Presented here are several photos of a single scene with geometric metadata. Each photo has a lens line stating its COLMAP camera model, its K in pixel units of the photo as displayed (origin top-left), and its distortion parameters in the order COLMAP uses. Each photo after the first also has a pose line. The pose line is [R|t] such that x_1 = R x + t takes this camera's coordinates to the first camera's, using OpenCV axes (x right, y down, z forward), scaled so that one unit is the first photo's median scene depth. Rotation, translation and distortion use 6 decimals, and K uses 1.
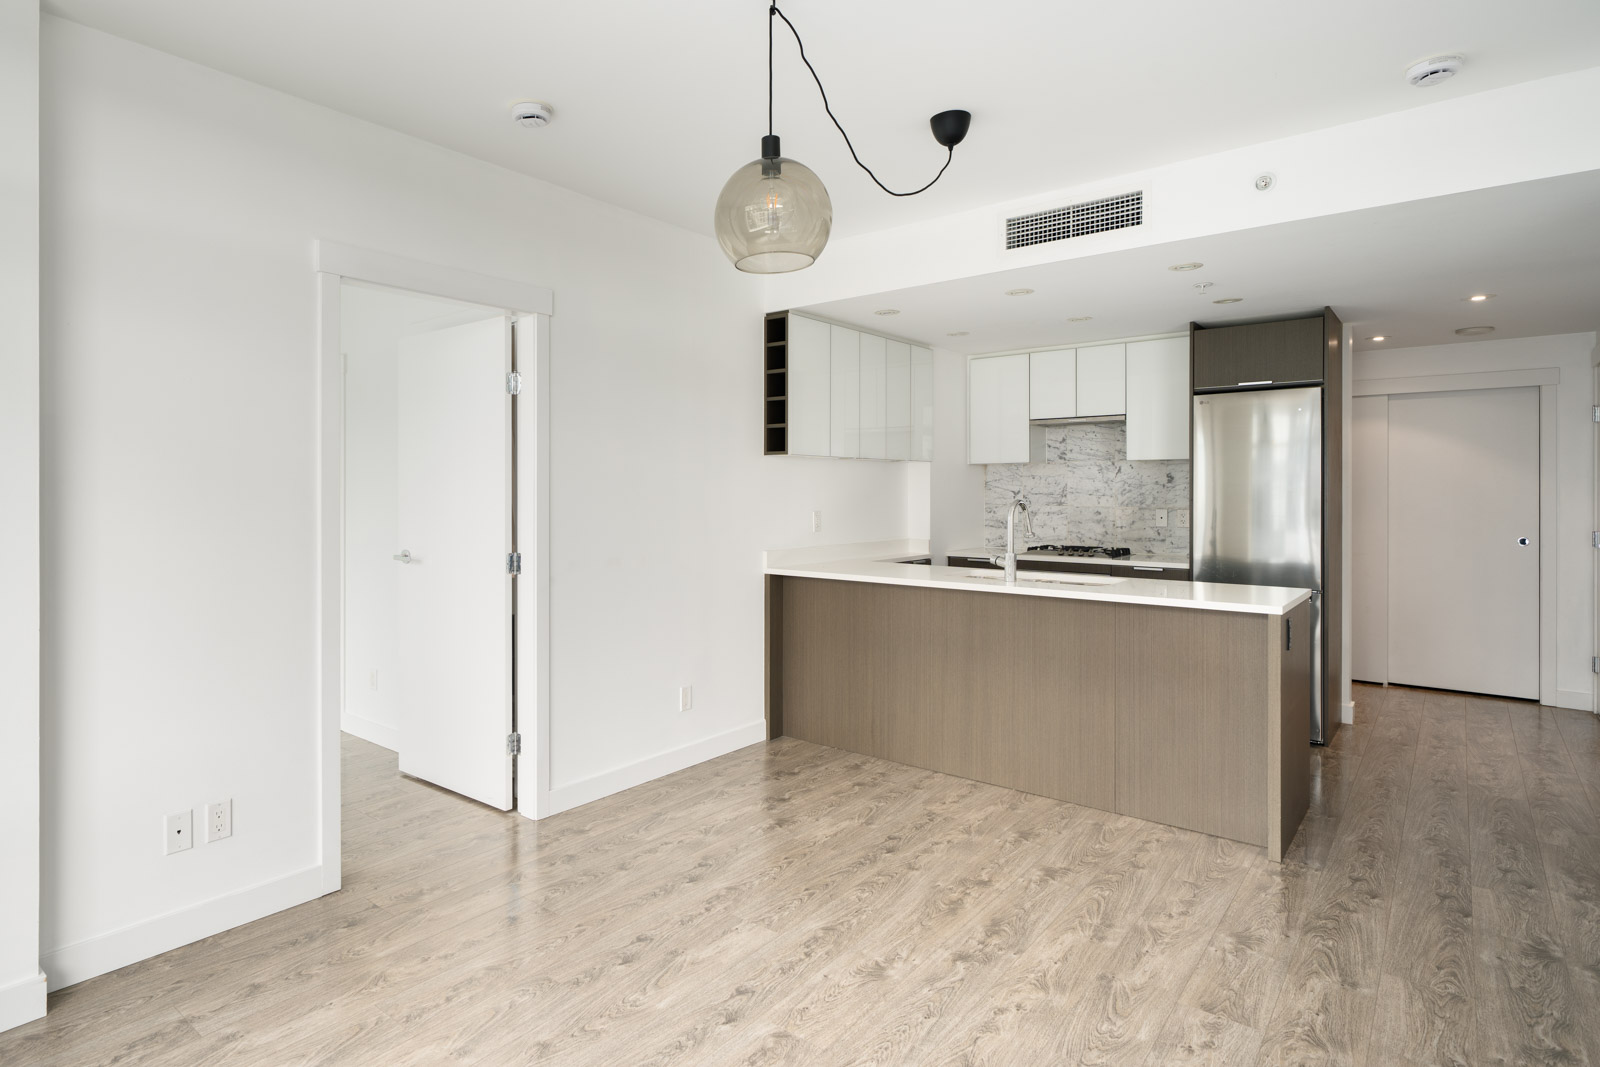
lens RADIAL K [[863.0, 0, 697.2], [0, 863.0, 493.9], [0, 0, 1]] dist [0.002513, 0.000701]
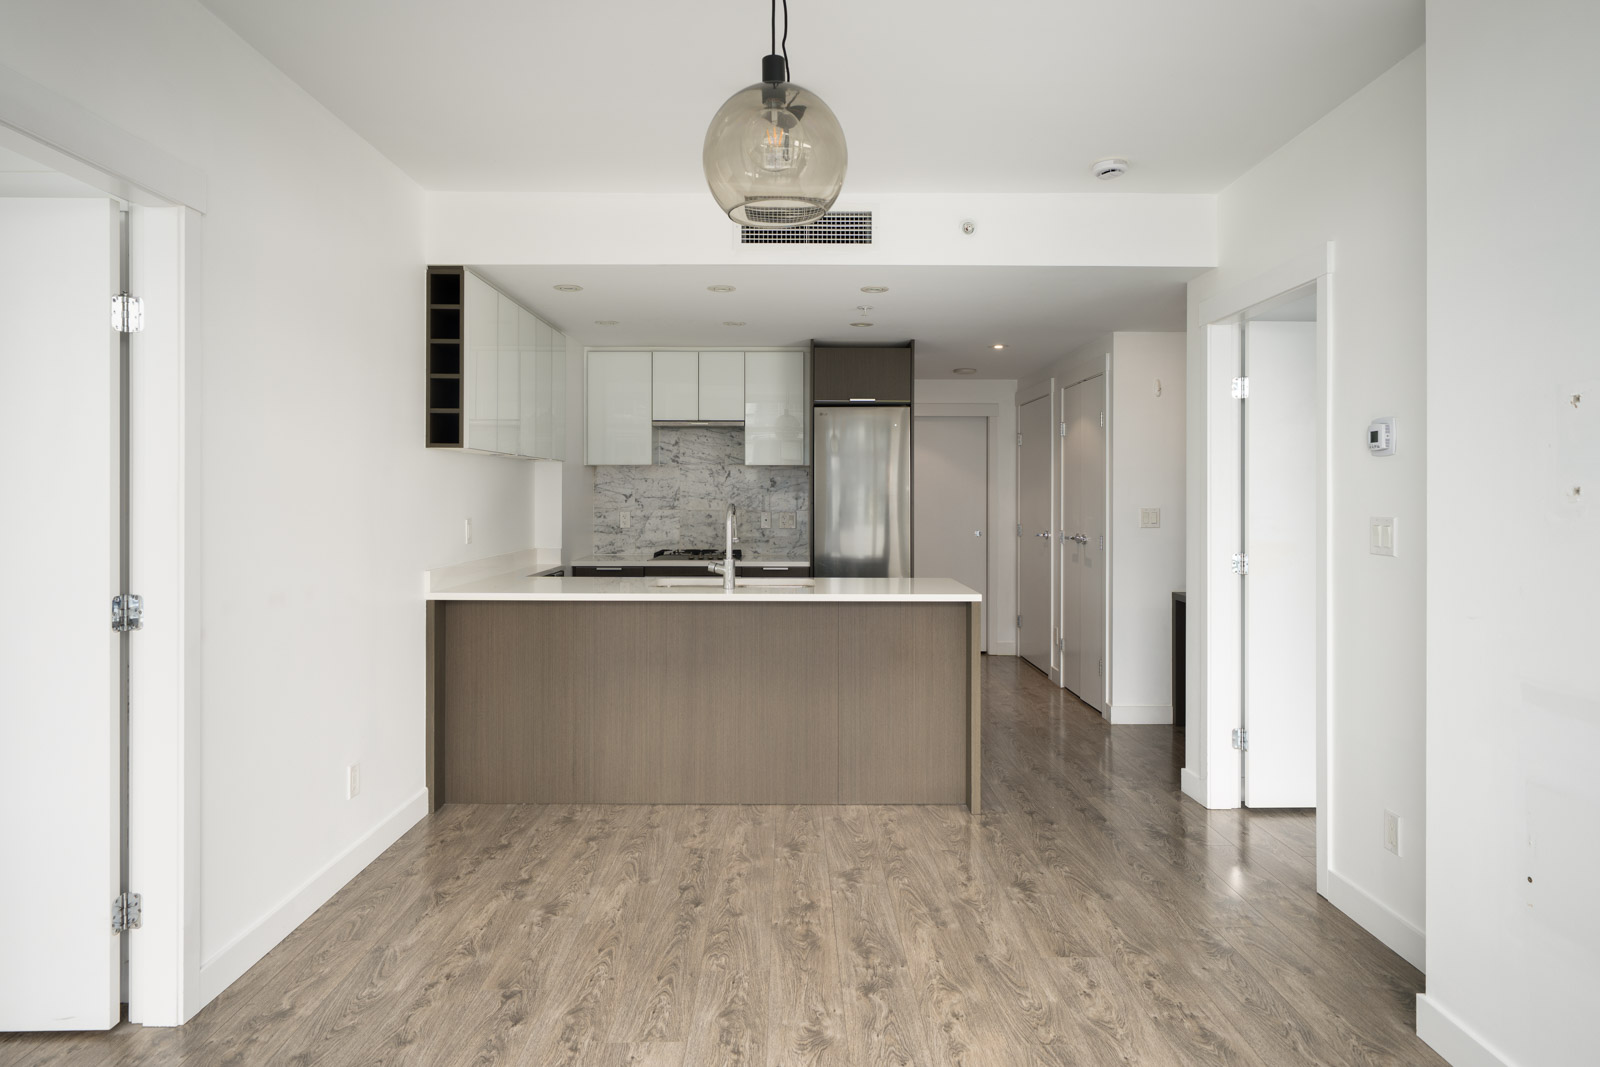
lens RADIAL K [[916.7, 0, 795.1], [0, 916.7, 497.3], [0, 0, 1]] dist [0.002100, 0.001318]
pose [[0.746047, 0.000241, 0.665894, -0.208541], [-0.000445, 1.000000, 0.000137, -0.000373], [-0.665893, -0.000399, 0.746047, 0.151472]]
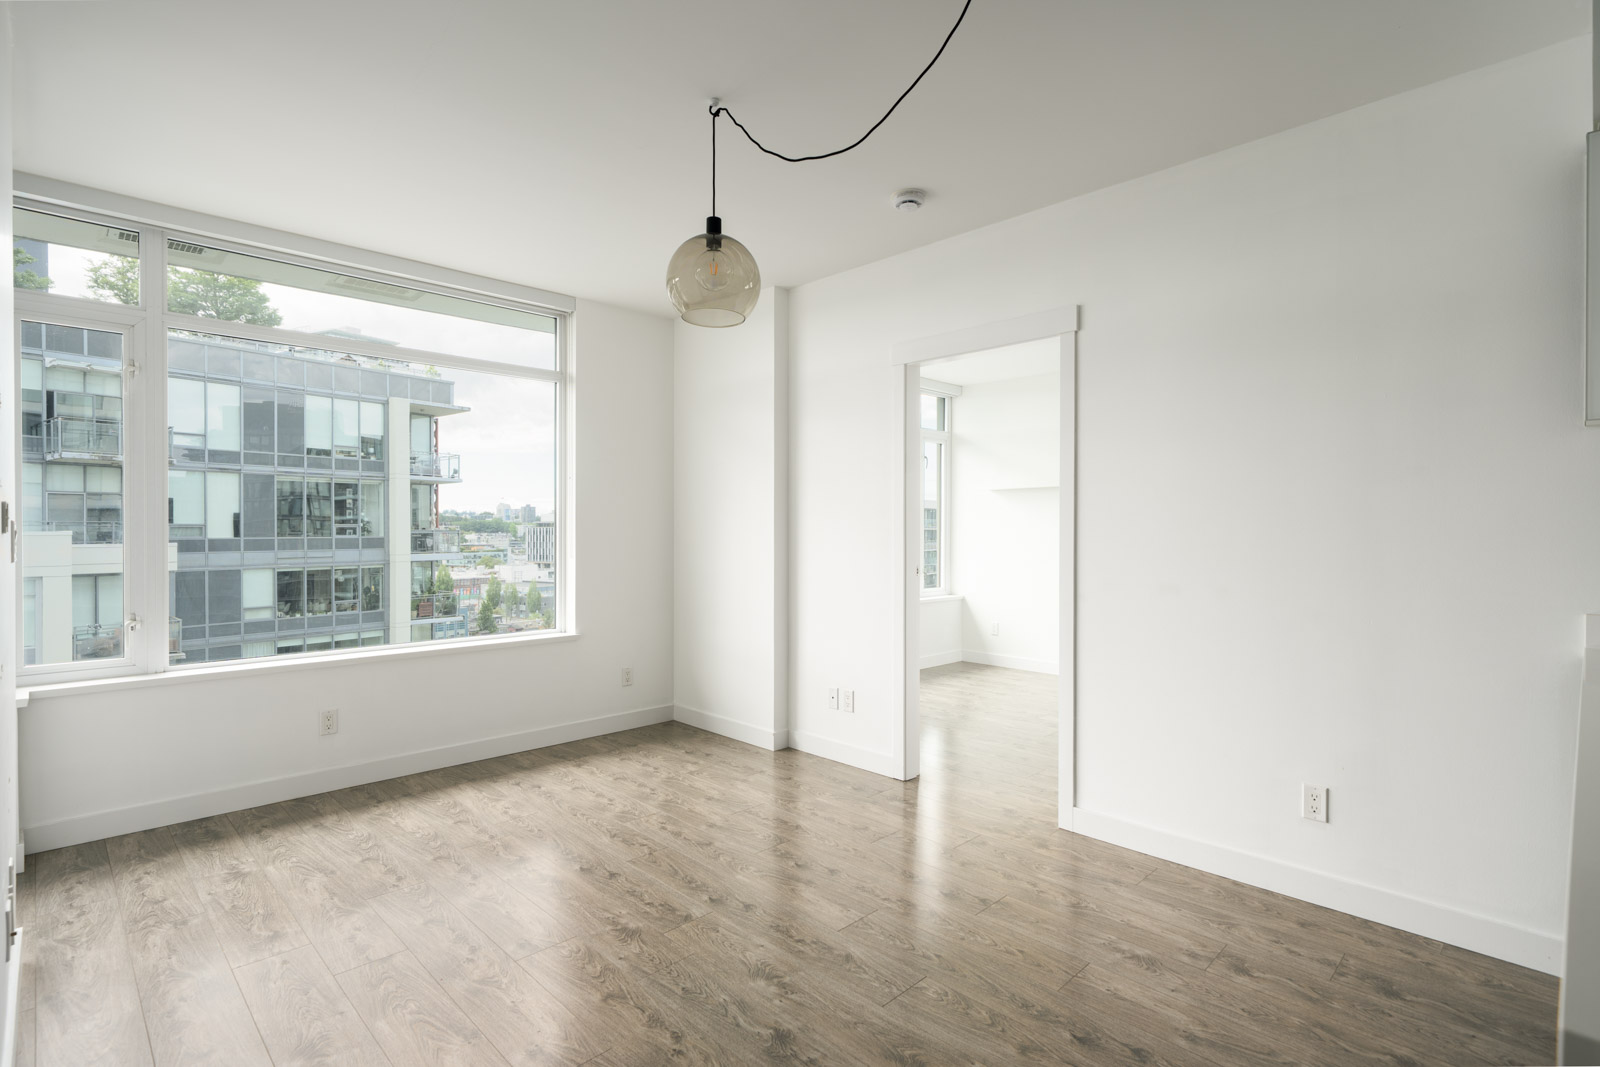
lens RADIAL K [[774.6, 0, 800.0], [0, 774.6, 533.5], [0, 0, 1]] dist [0.002241, 0.000386]
pose [[-0.070876, 0.004999, -0.997473, 0.528756], [-0.004785, 0.999974, 0.005351, 0.017557], [0.997474, 0.005152, -0.070850, 0.530372]]
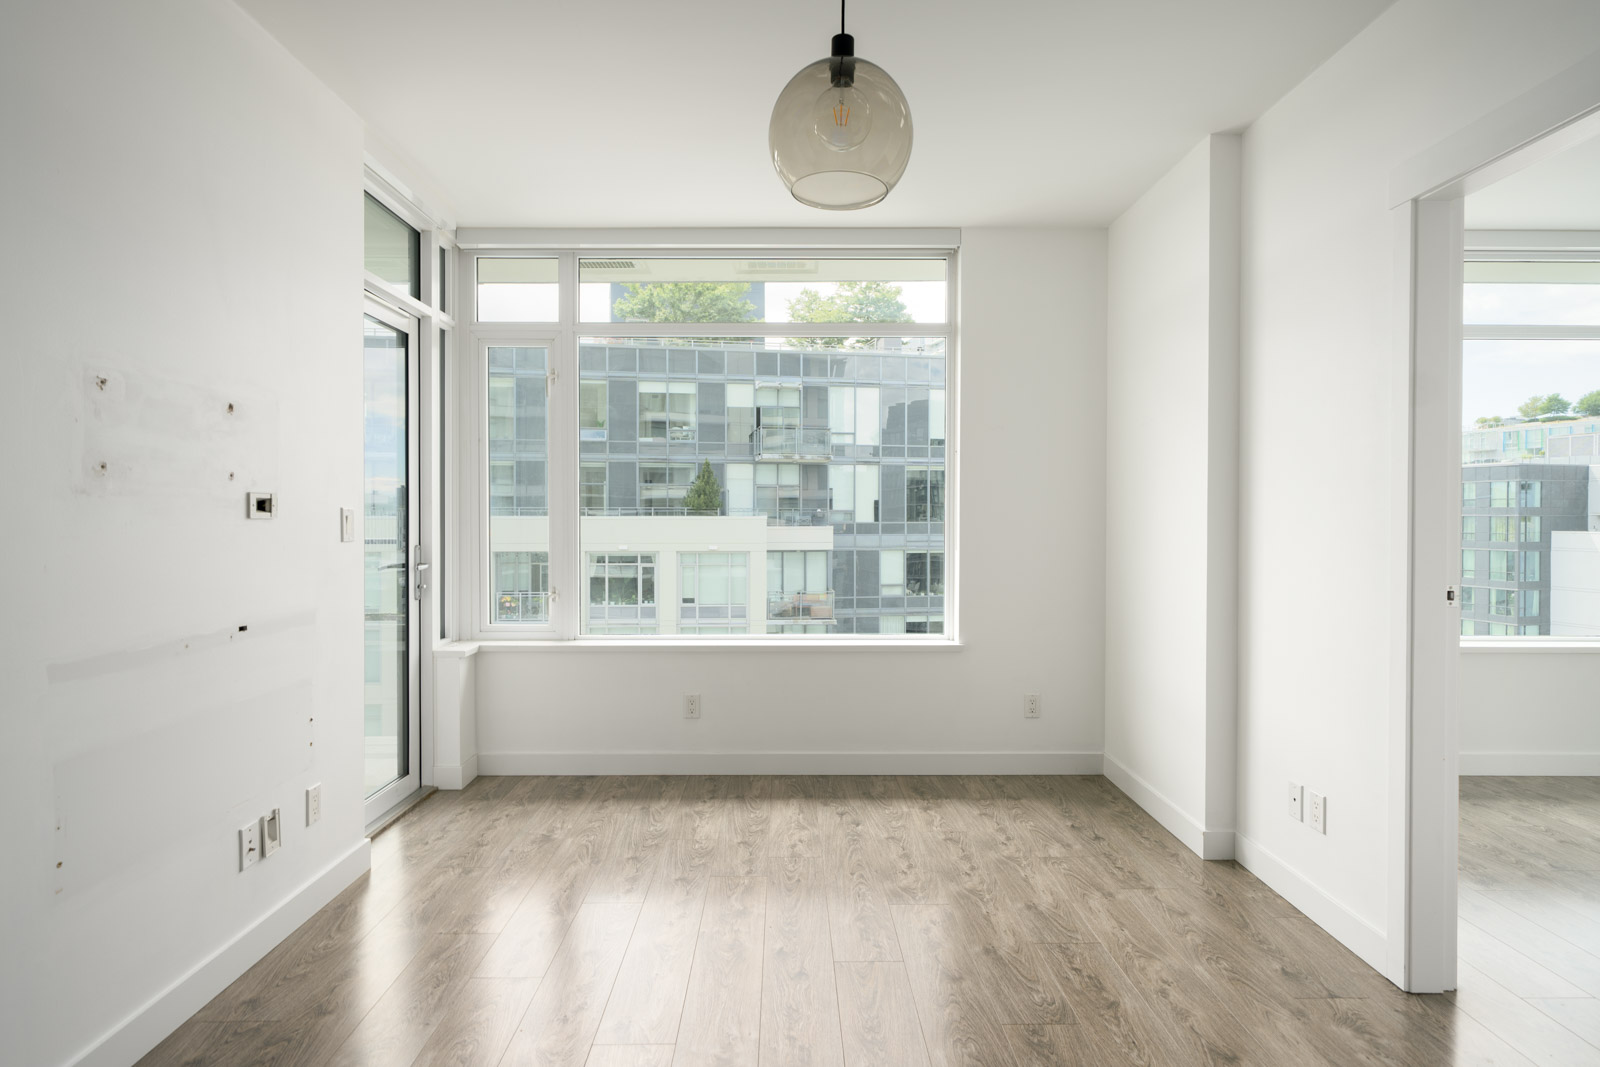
lens RADIAL K [[831.6, 0, 796.3], [0, 831.6, 525.6], [0, 0, 1]] dist [0.003223, 0.000138]
pose [[-0.745020, 0.008079, -0.666993, 0.284073], [-0.004103, 0.999852, 0.016695, 0.016311], [0.667029, 0.015175, -0.744877, 0.688291]]
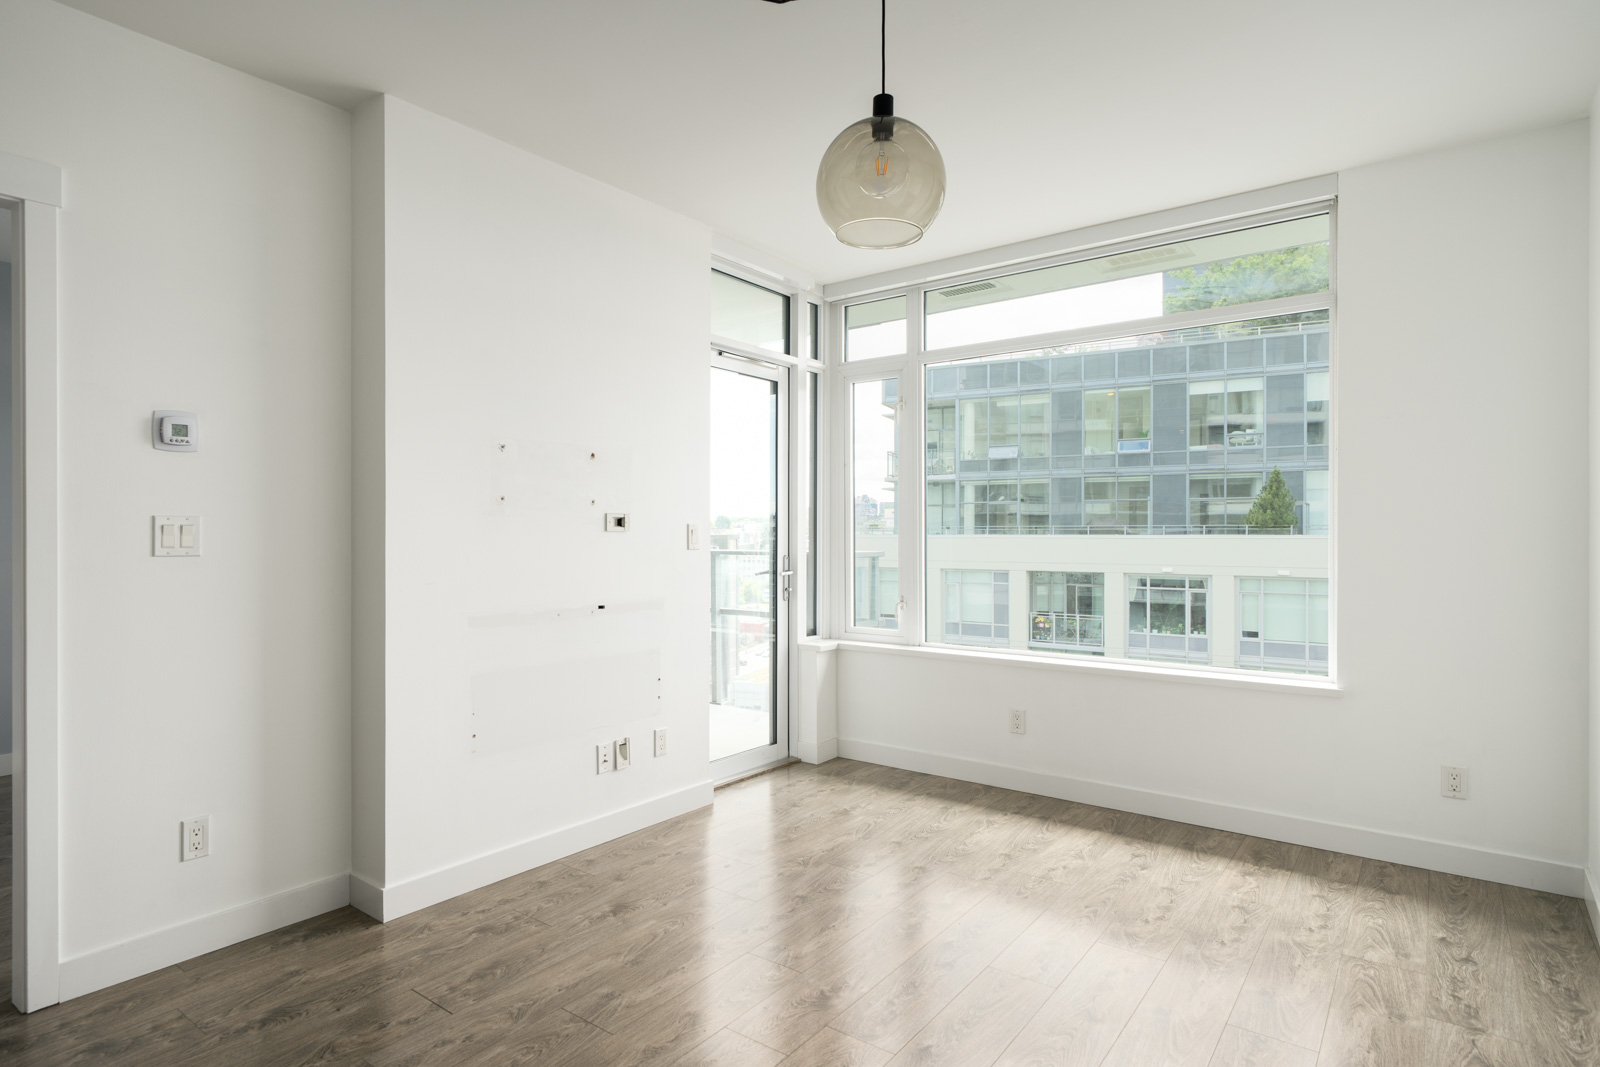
lens RADIAL K [[868.3, 0, 769.6], [0, 868.3, 534.4], [0, 0, 1]] dist [0.004855, -0.000048]
pose [[-0.998480, 0.001042, -0.055100, 0.111702], [0.000771, 0.999988, 0.004931, 0.020351], [0.055105, 0.004881, -0.998469, 0.843274]]
